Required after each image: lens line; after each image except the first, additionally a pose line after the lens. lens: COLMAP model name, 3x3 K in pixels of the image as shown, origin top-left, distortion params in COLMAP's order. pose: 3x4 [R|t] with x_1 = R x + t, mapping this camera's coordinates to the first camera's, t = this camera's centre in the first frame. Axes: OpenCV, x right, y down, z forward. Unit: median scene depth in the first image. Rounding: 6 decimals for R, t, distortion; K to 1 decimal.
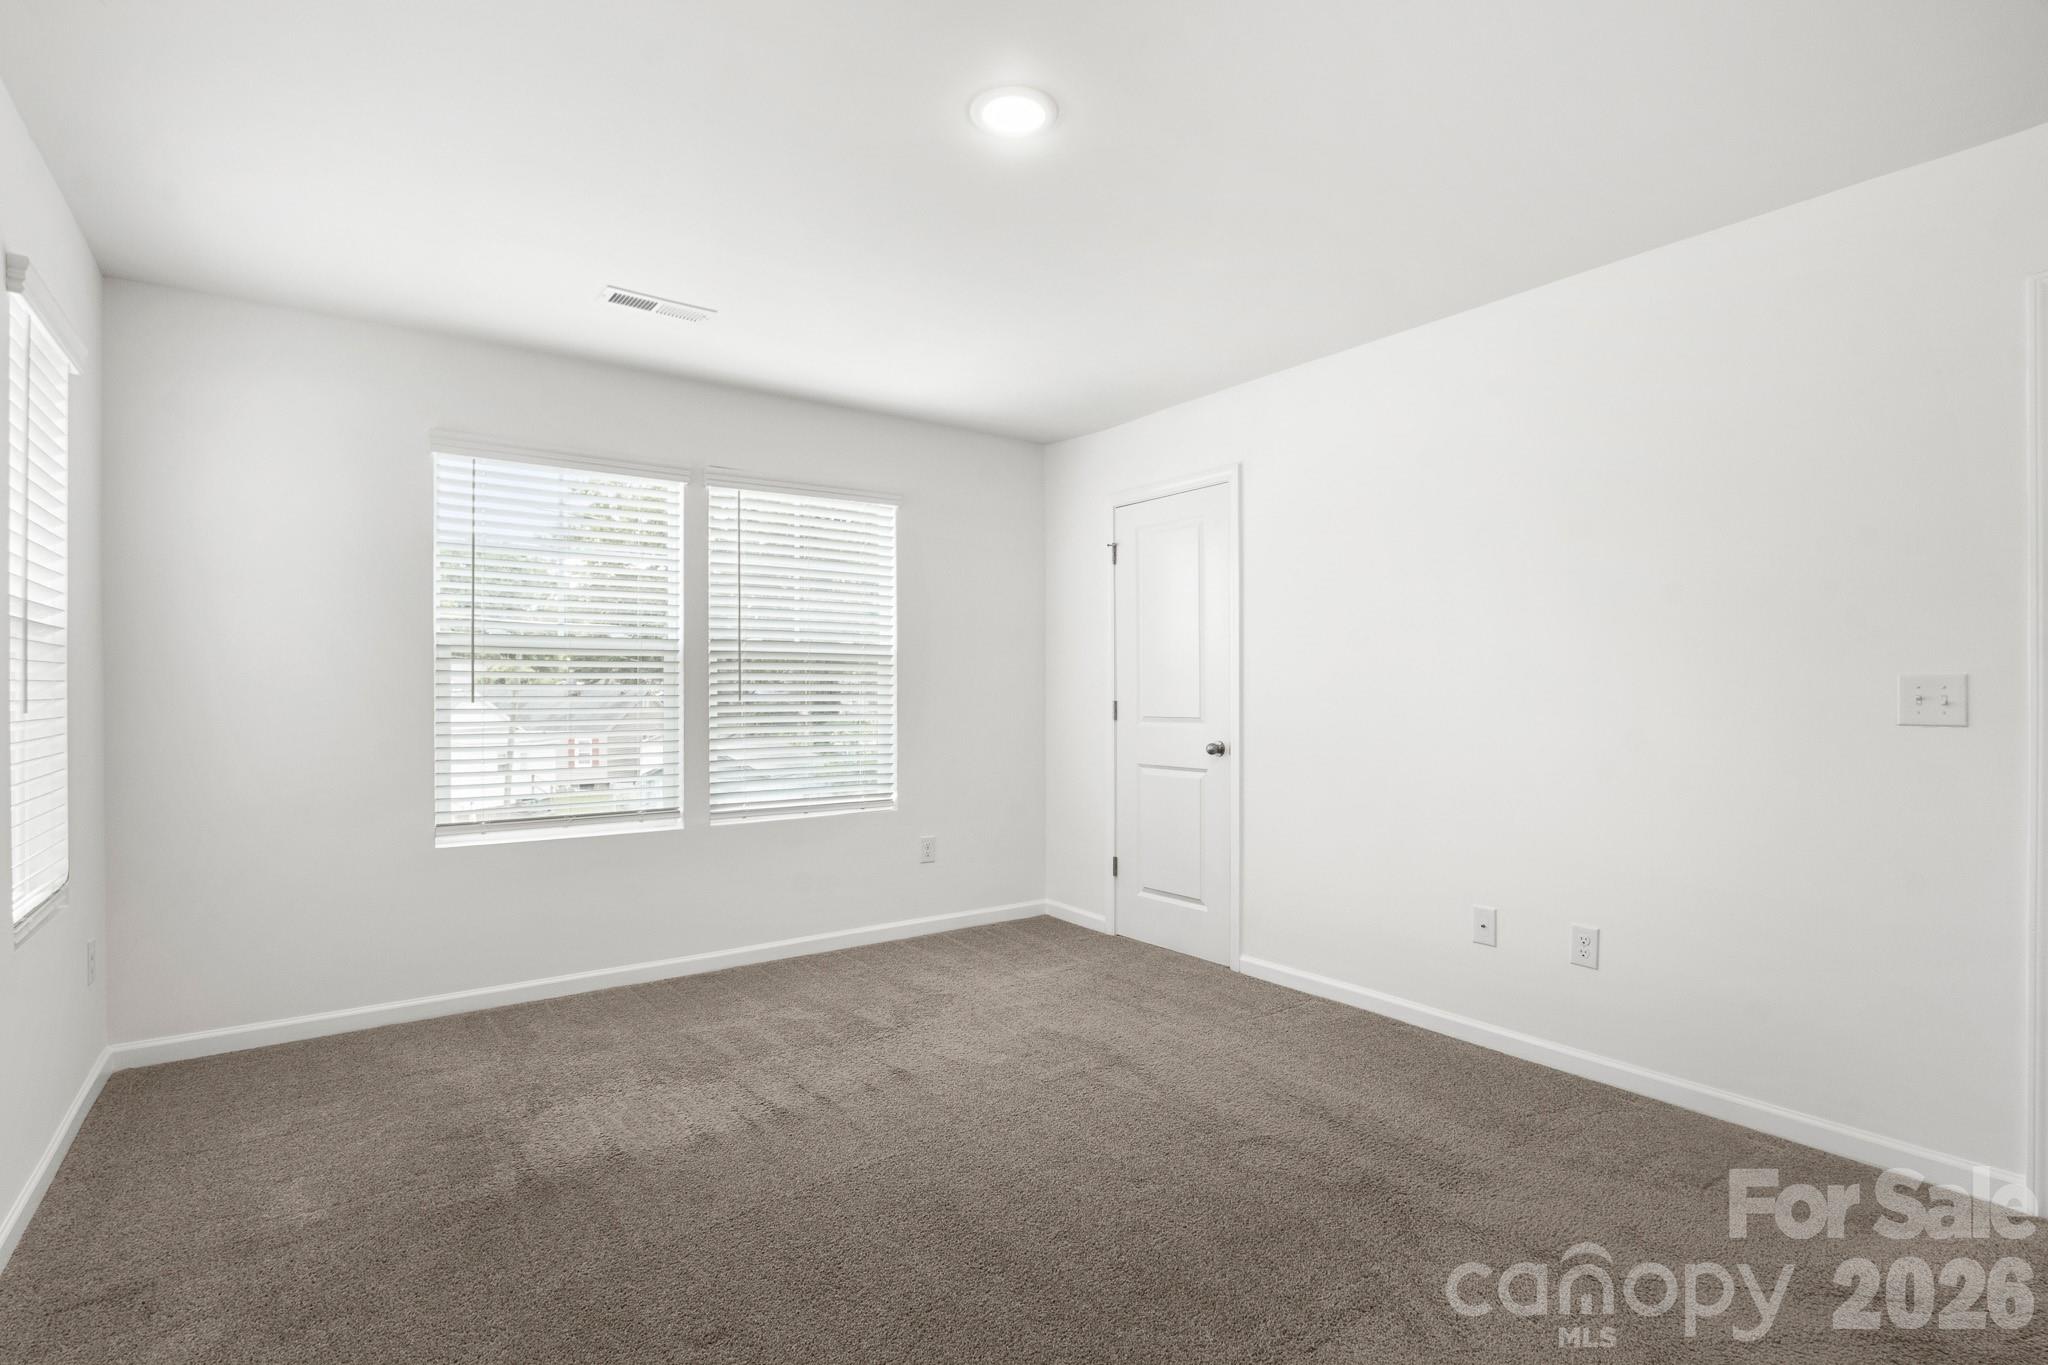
lens RADIAL K [[994.1, 0, 1026.4], [0, 994.1, 675.4], [0, 0, 1]] dist [-0.001233, -0.001124]
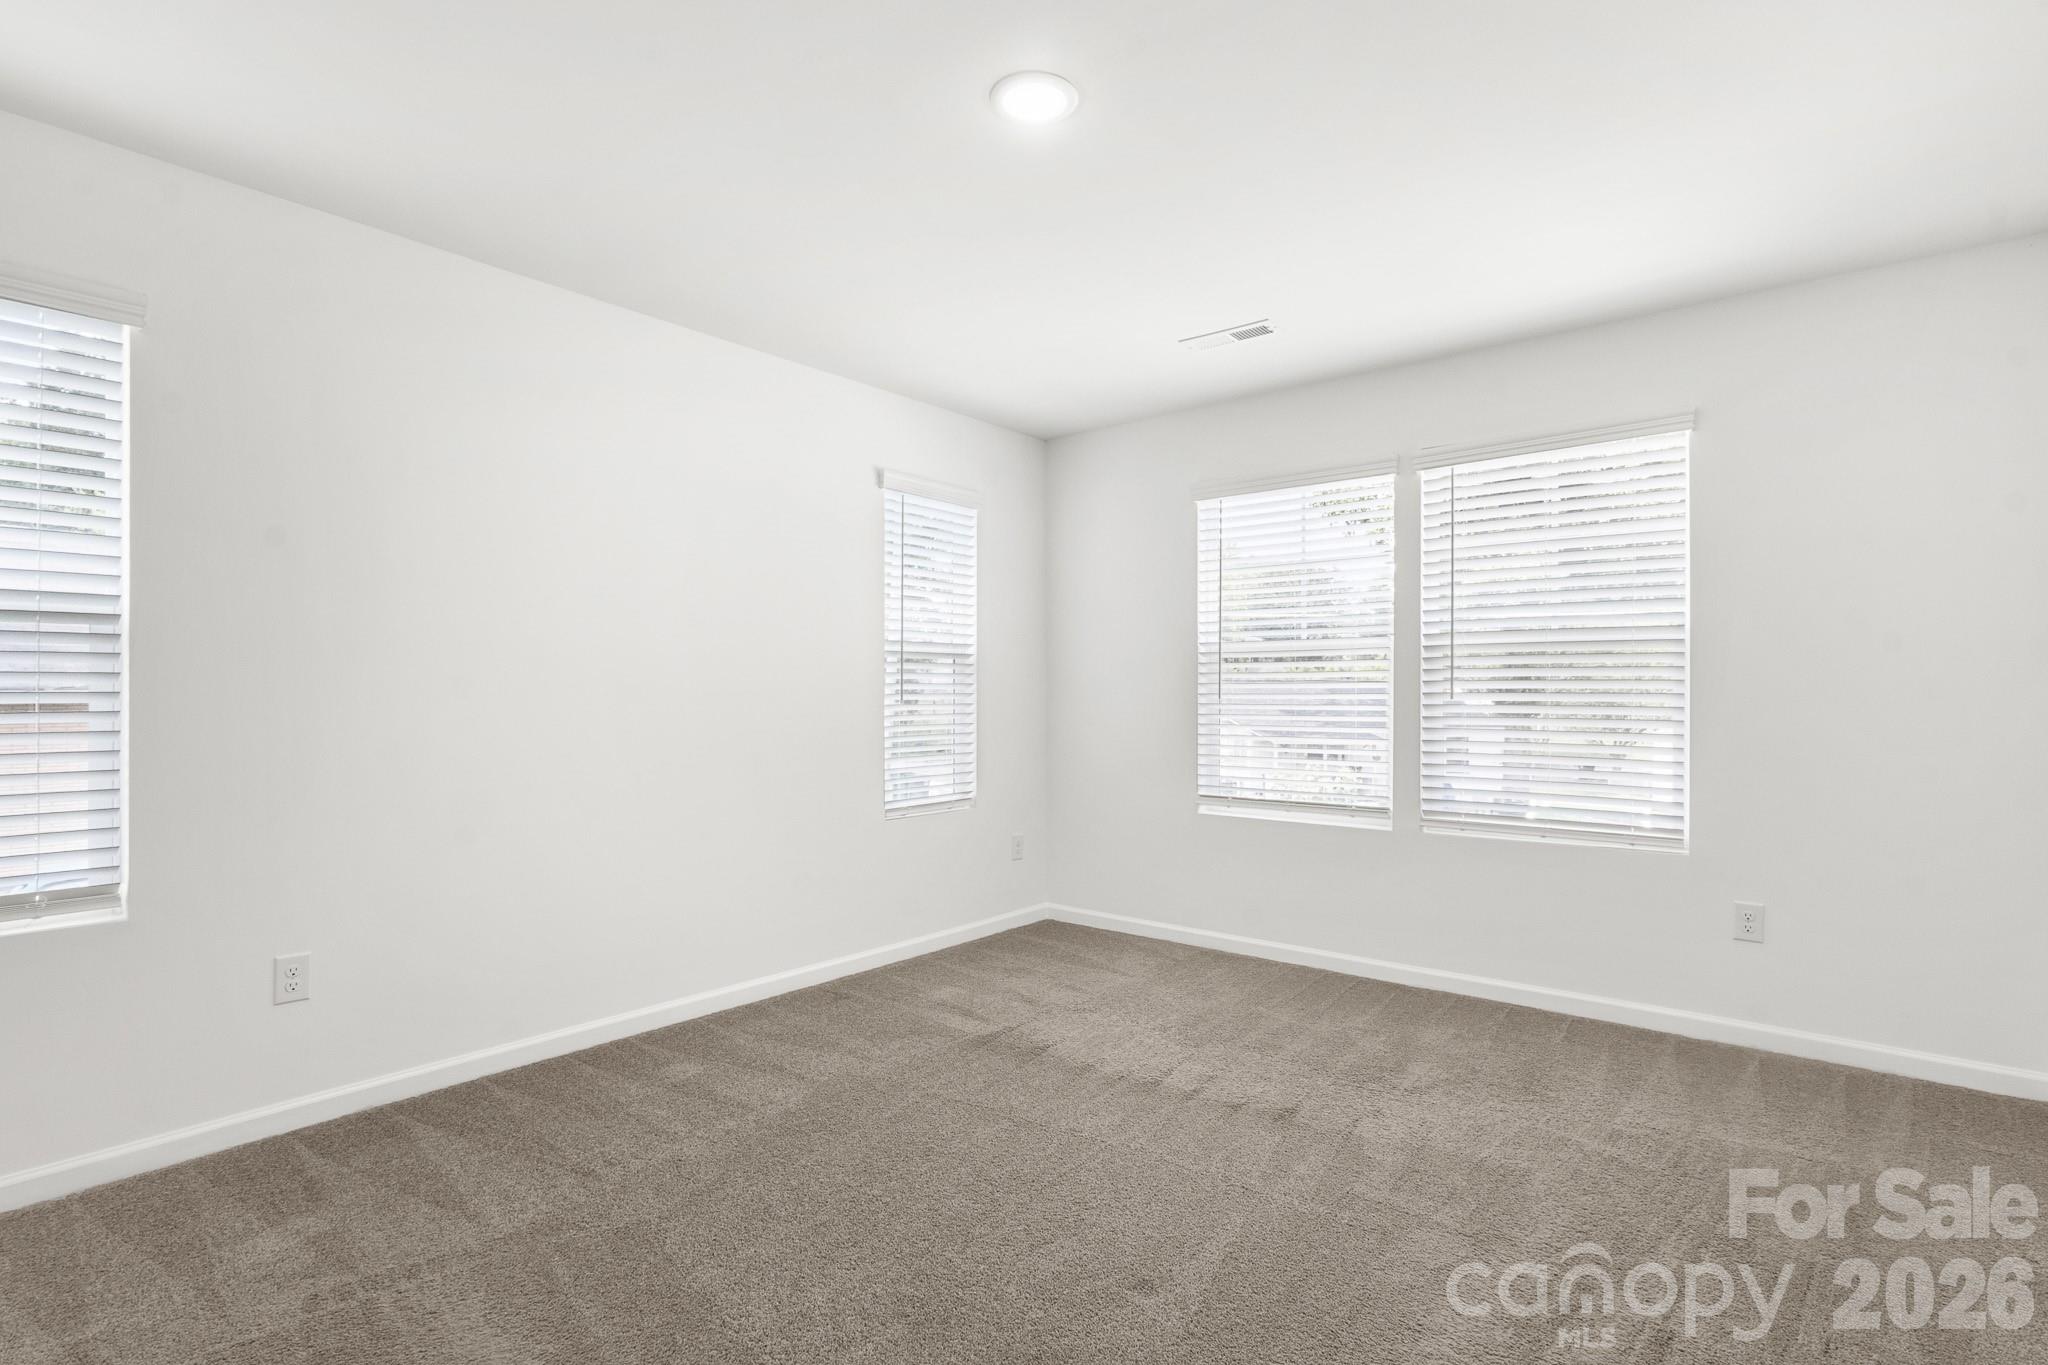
lens RADIAL K [[994.1, 0, 1019.1], [0, 994.1, 690.4], [0, 0, 1]] dist [-0.001233, -0.001124]
pose [[0.245418, -0.002558, -0.969414, 0.575976], [0.010977, 0.999940, 0.000140, 0.014647], [0.969355, -0.010676, 0.245432, 0.465530]]
